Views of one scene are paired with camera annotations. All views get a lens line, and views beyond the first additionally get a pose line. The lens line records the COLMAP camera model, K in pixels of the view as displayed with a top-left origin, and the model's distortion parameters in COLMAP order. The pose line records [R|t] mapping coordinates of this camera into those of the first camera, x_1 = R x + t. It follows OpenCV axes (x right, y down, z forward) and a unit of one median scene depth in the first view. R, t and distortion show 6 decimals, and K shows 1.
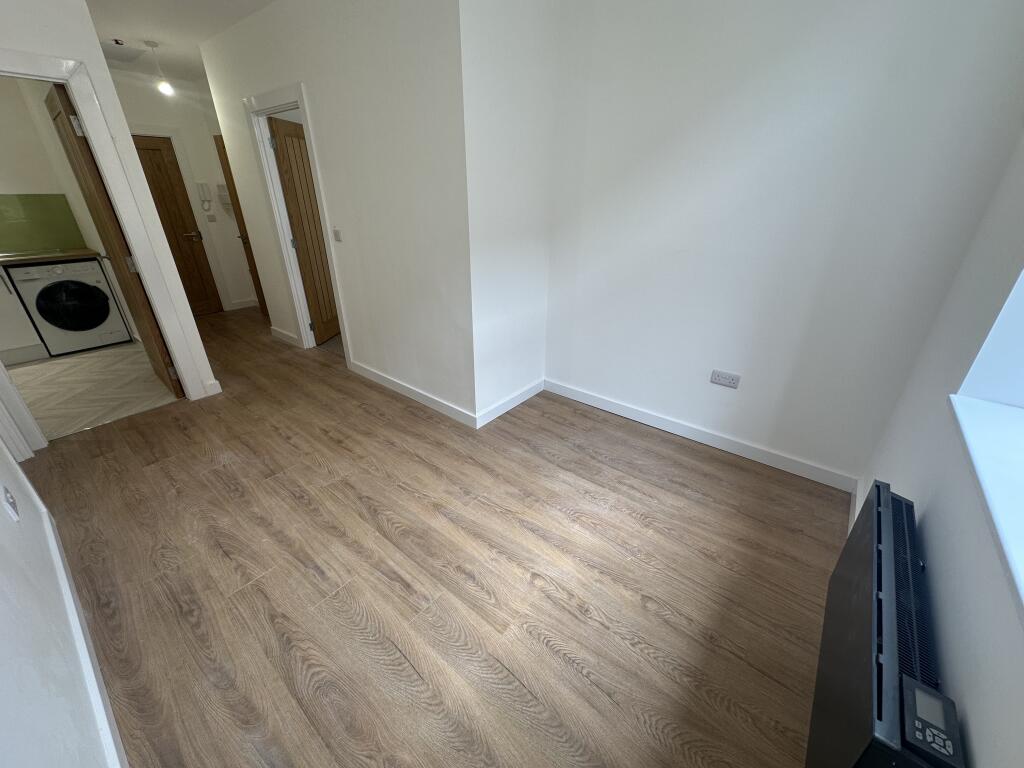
lens RADIAL K [[407.6, 0, 512.0], [0, 407.6, 384.0], [0, 0, 1]] dist [0.000888, 0.000034]
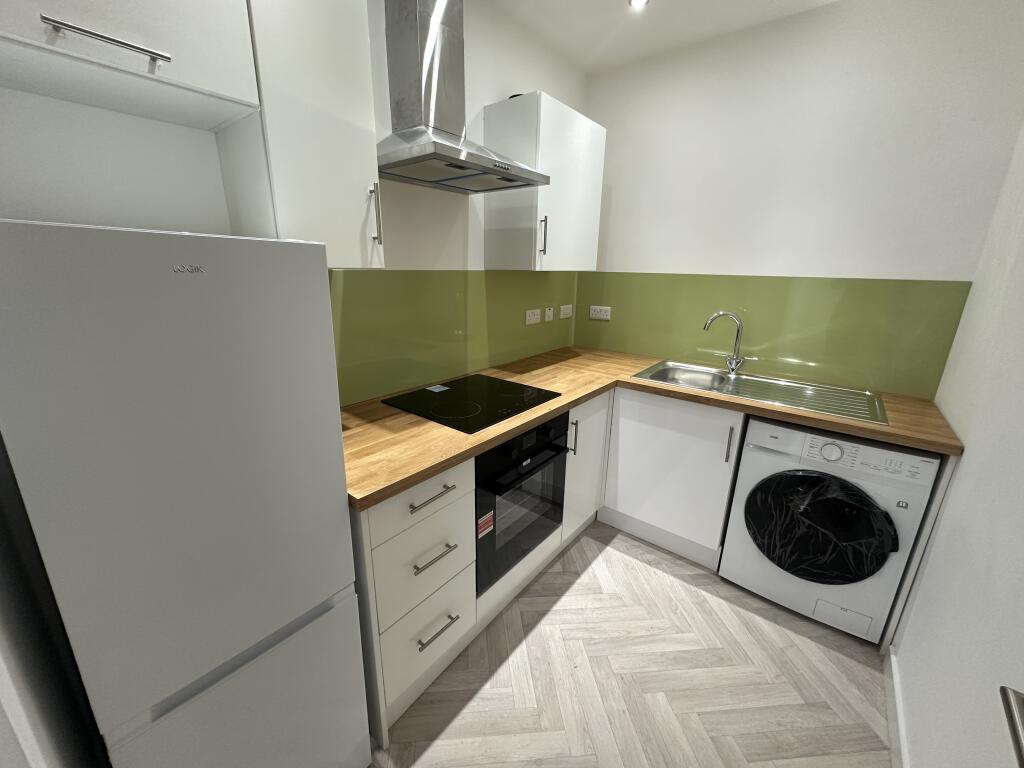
lens RADIAL K [[407.6, 0, 512.0], [0, 407.6, 384.0], [0, 0, 1]] dist [0.000888, 0.000034]
pose [[0.015260, 0.279884, -0.959913, -0.723585], [-0.451479, 0.858515, 0.243142, -0.284081], [0.892151, 0.429670, 0.139463, 0.610527]]
